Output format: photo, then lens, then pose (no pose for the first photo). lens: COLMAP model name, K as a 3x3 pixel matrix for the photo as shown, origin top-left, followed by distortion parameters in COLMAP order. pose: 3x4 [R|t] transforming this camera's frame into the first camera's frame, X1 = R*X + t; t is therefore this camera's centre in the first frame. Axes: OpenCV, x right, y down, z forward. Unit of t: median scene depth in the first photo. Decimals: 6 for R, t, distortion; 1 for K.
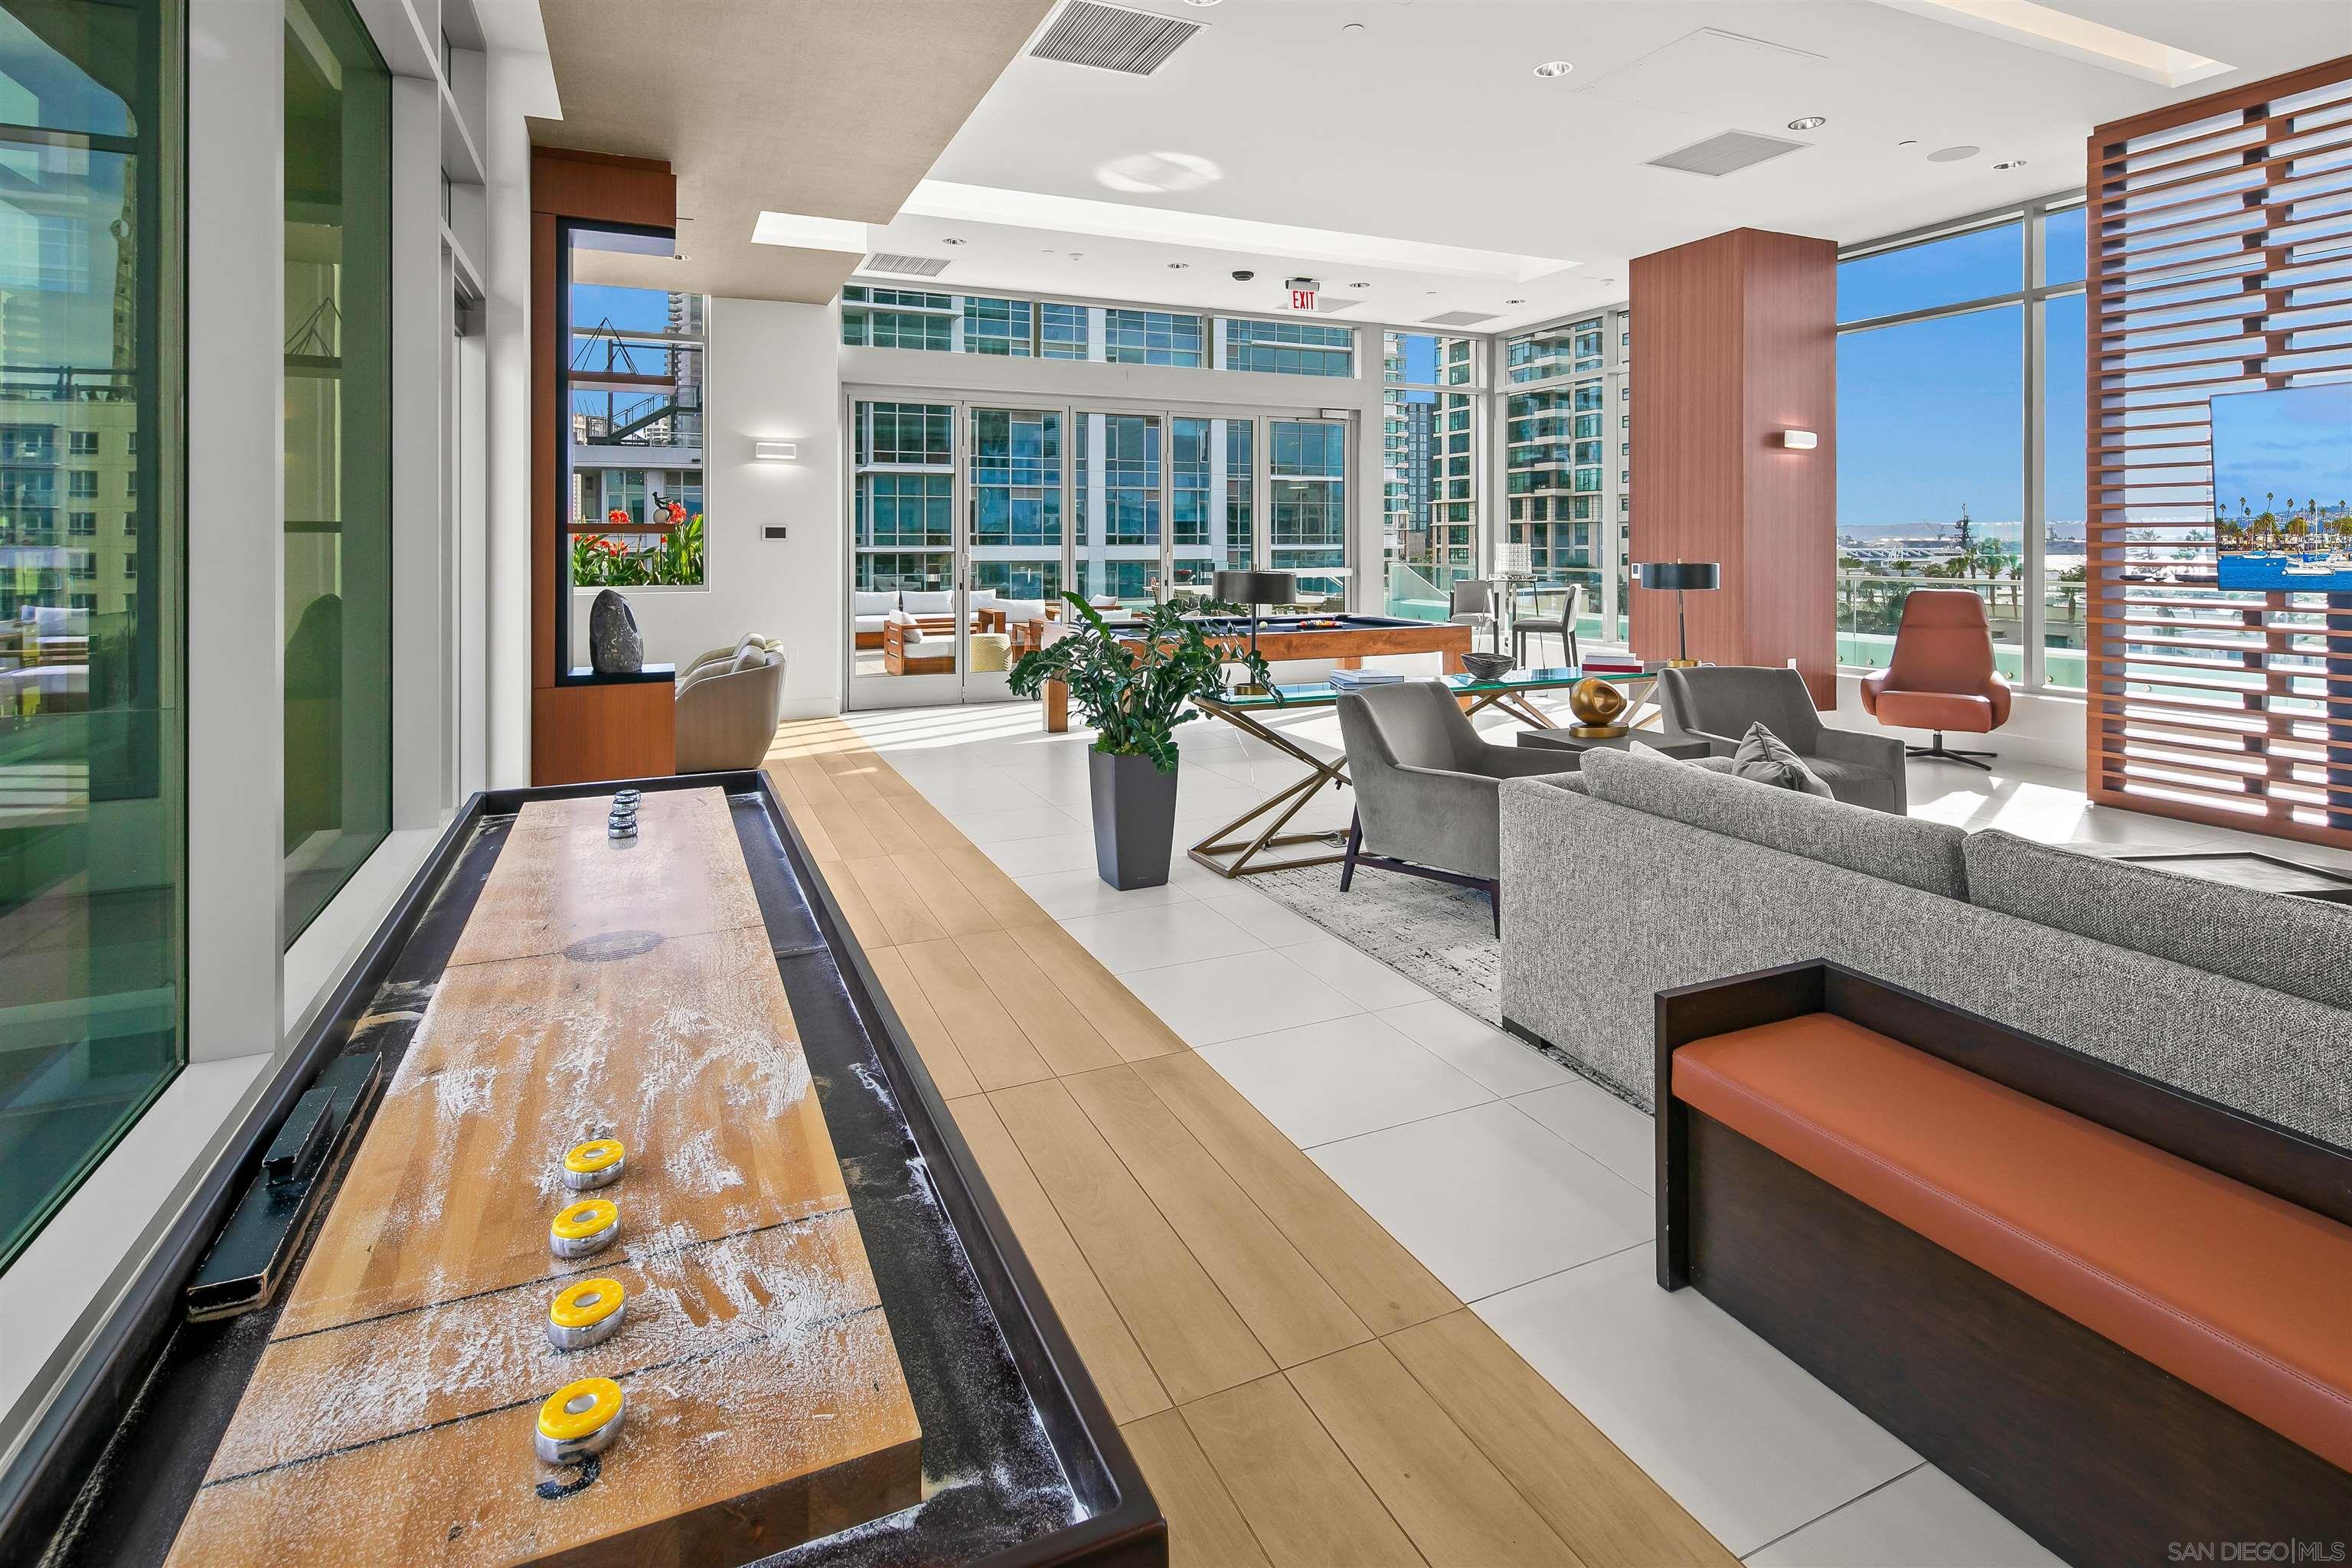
lens RADIAL K [[1155.8, 0, 1179.1], [0, 1155.8, 540.2], [0, 0, 1]] dist [0.003061, 0.000104]
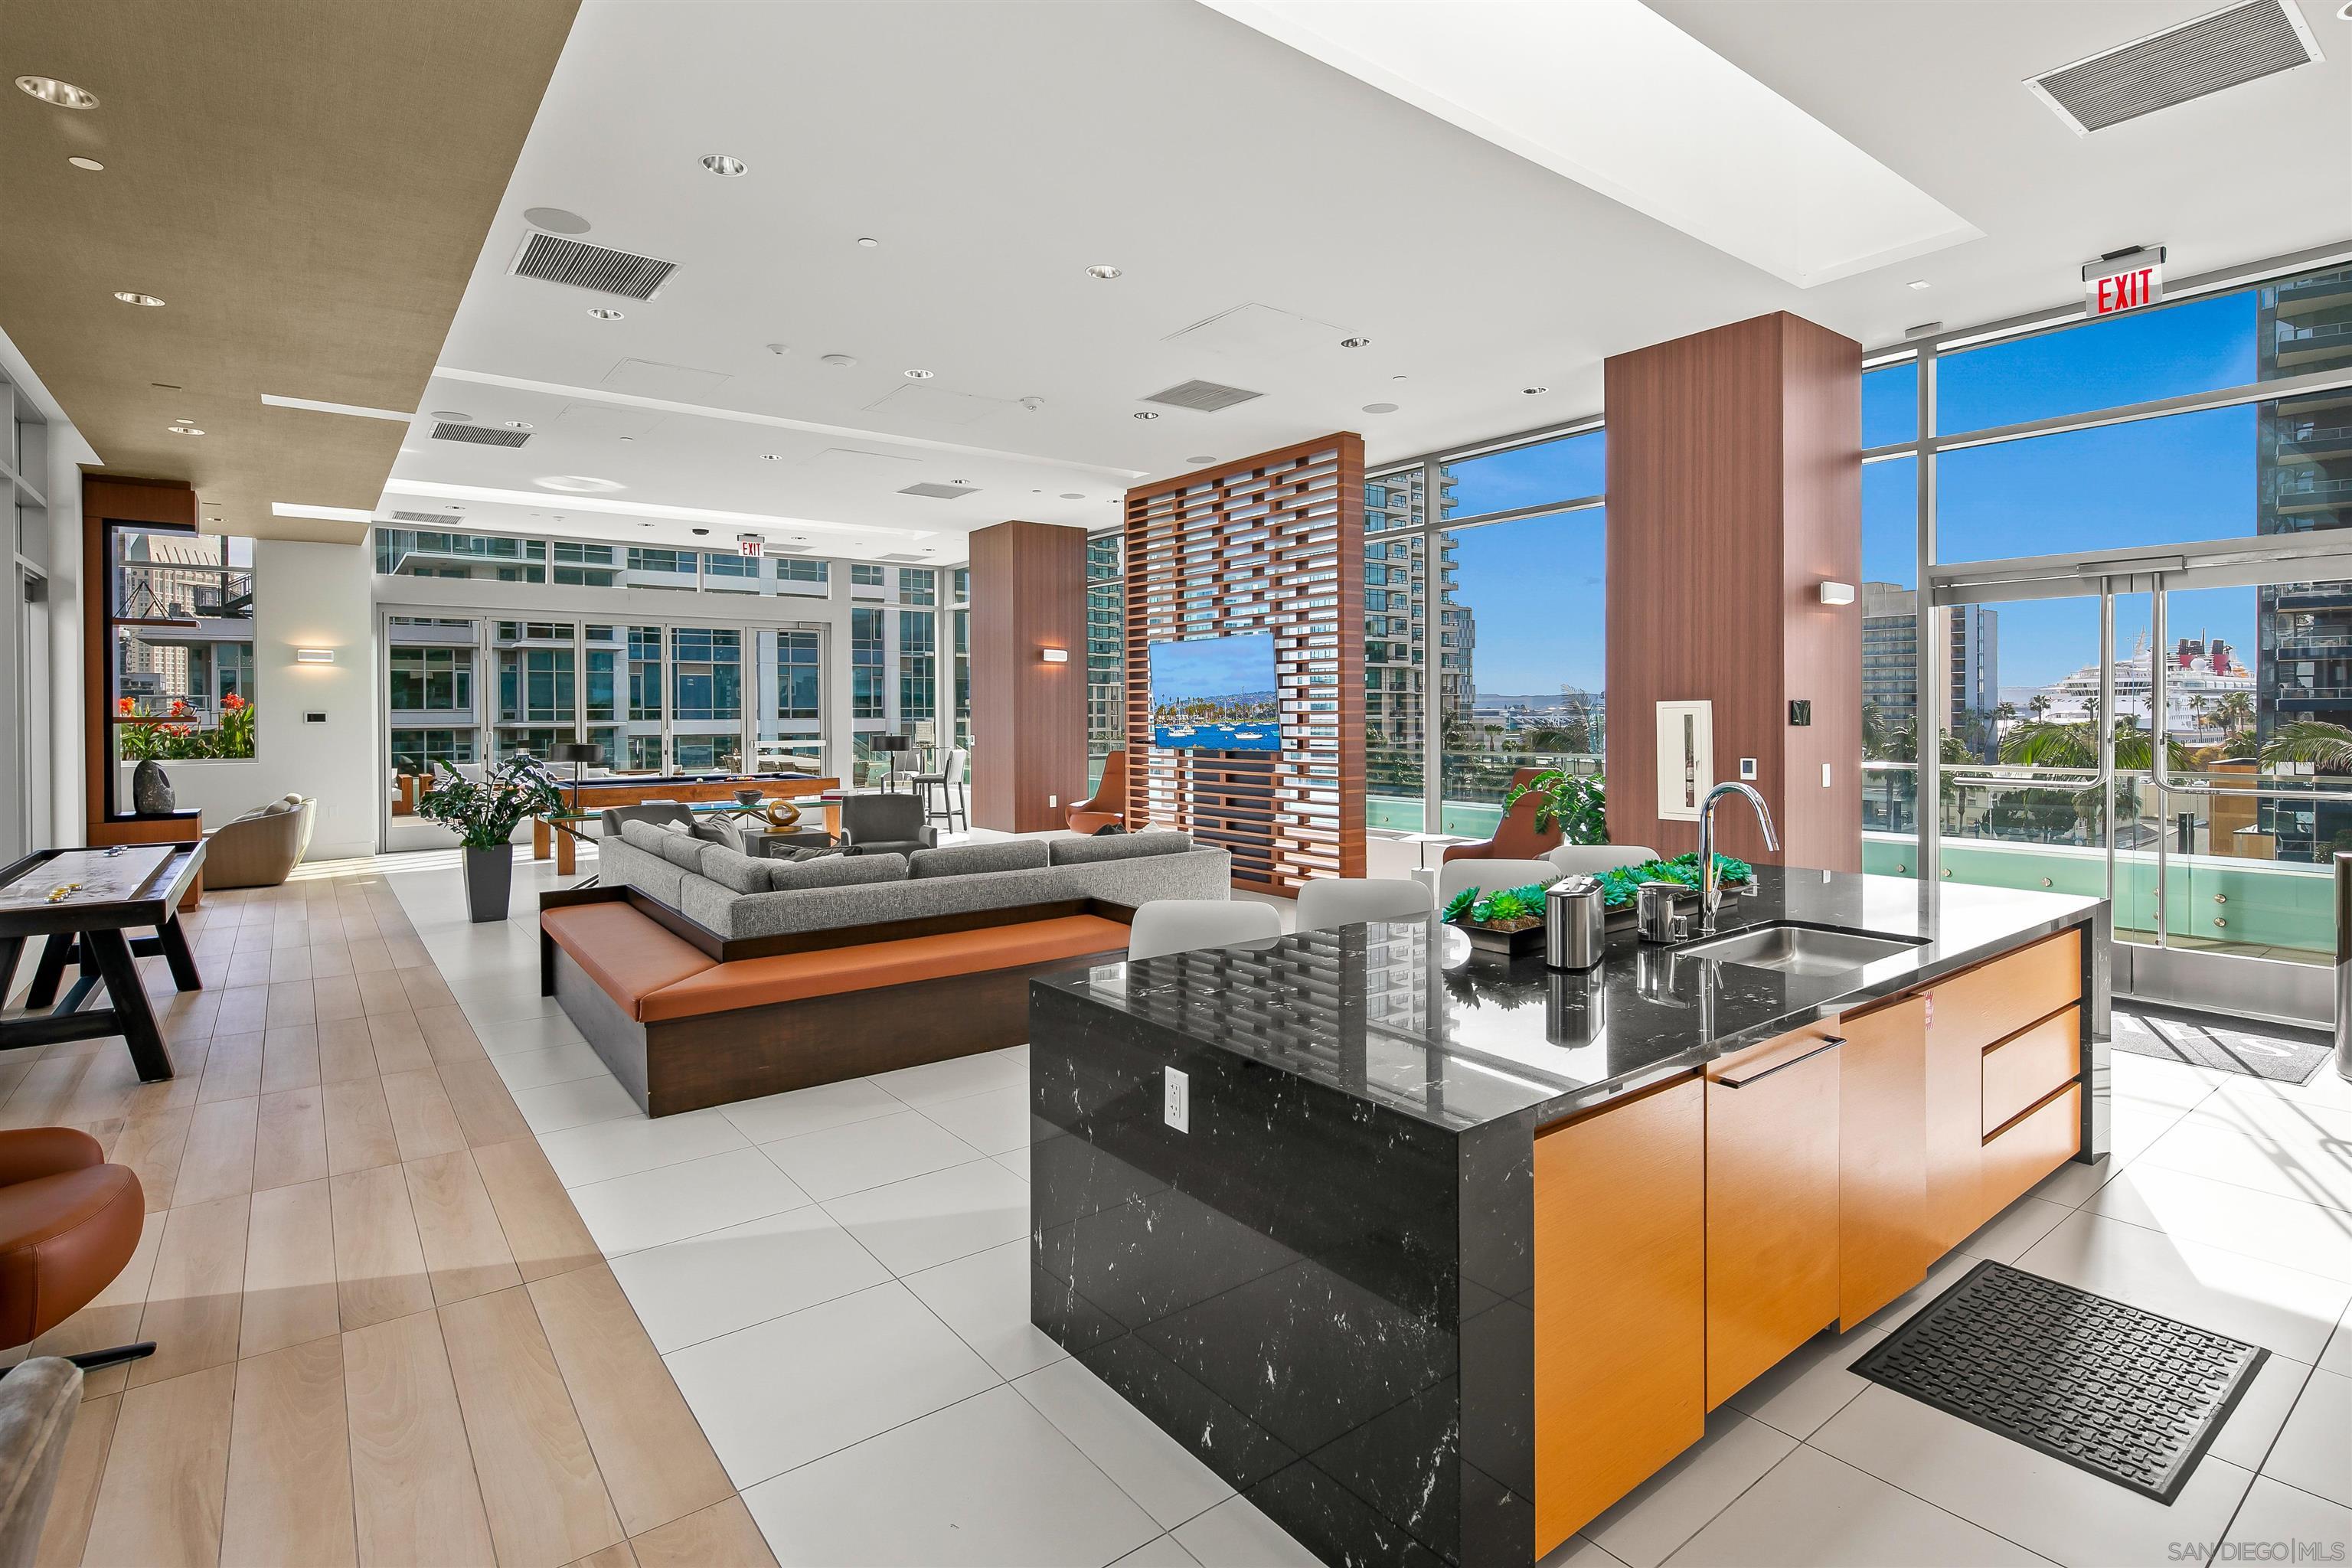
lens RADIAL K [[1143.8, 0, 1183.2], [0, 1143.8, 722.7], [0, 0, 1]] dist [-0.004248, -0.000844]
pose [[0.972838, -0.006088, 0.231409, 0.461965], [0.003741, 0.999937, 0.010578, -0.016008], [-0.231459, -0.009425, 0.972799, -0.735596]]
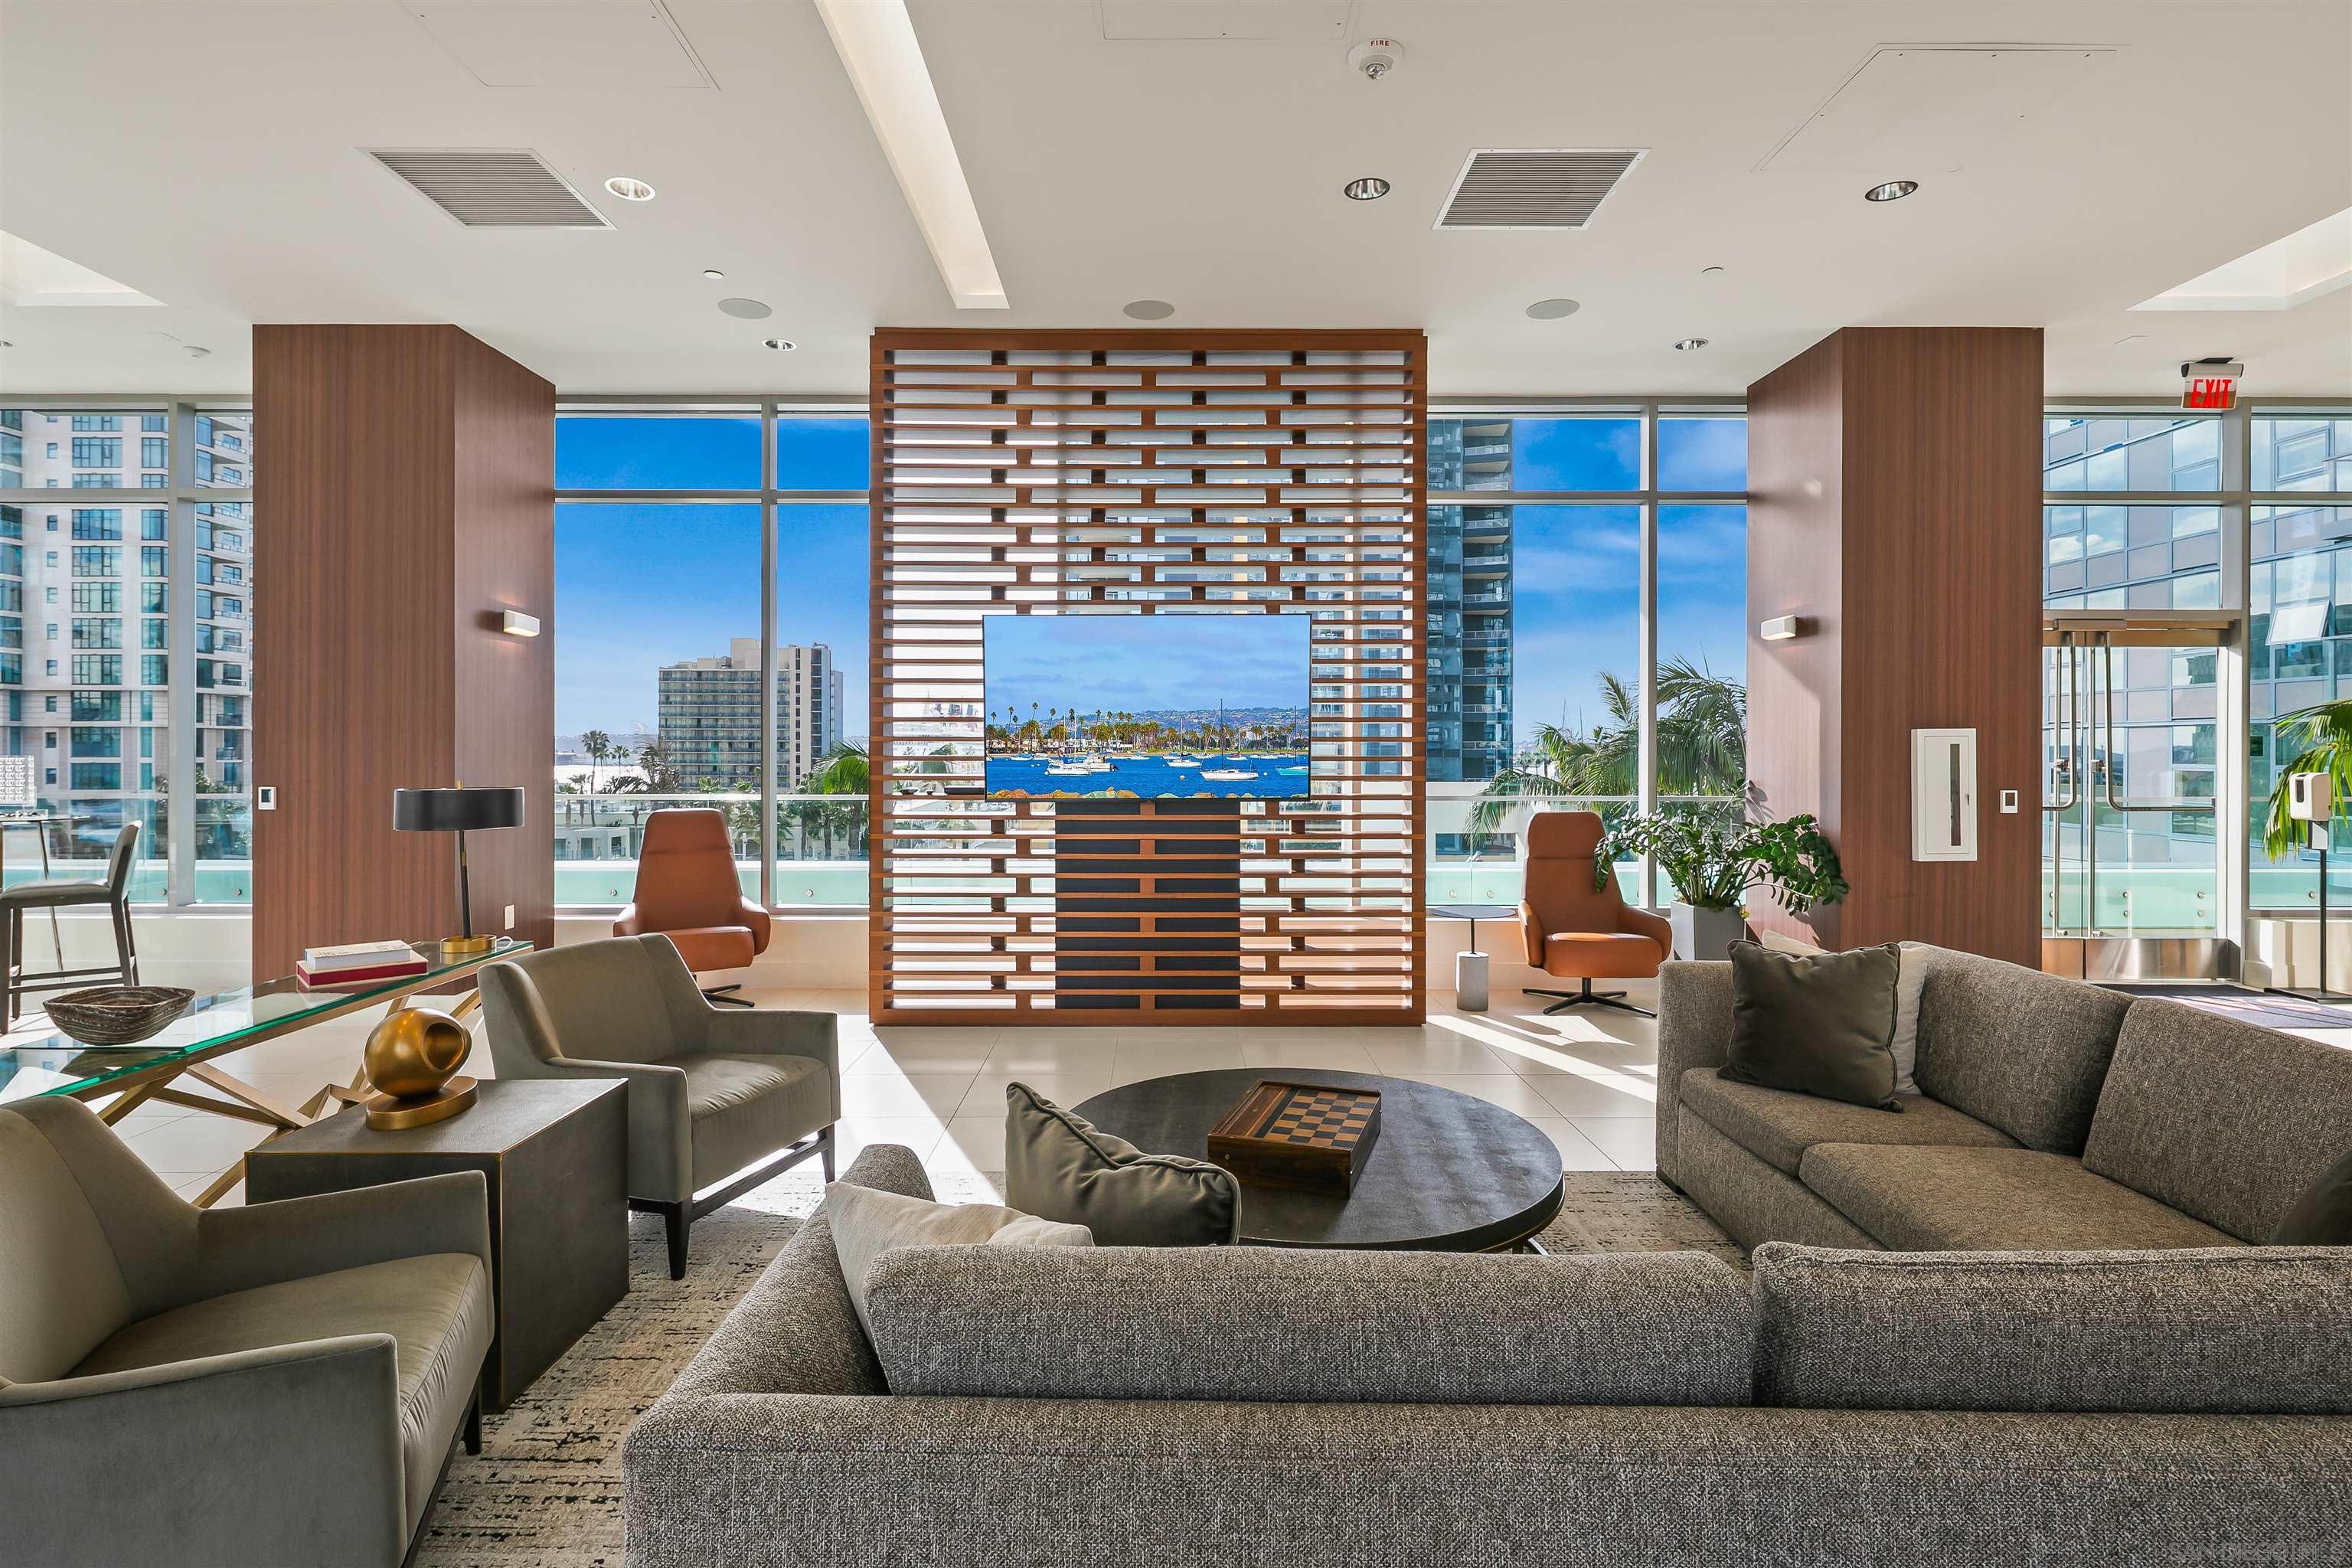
lens RADIAL K [[1150.7, 0, 1169.1], [0, 1150.7, 761.3], [0, 0, 1]] dist [-0.001584, -0.000606]
pose [[0.412991, -0.004506, 0.910724, 0.014731], [-0.002454, 0.999979, 0.006060, -0.000367], [-0.910732, -0.004737, 0.412971, 0.376773]]
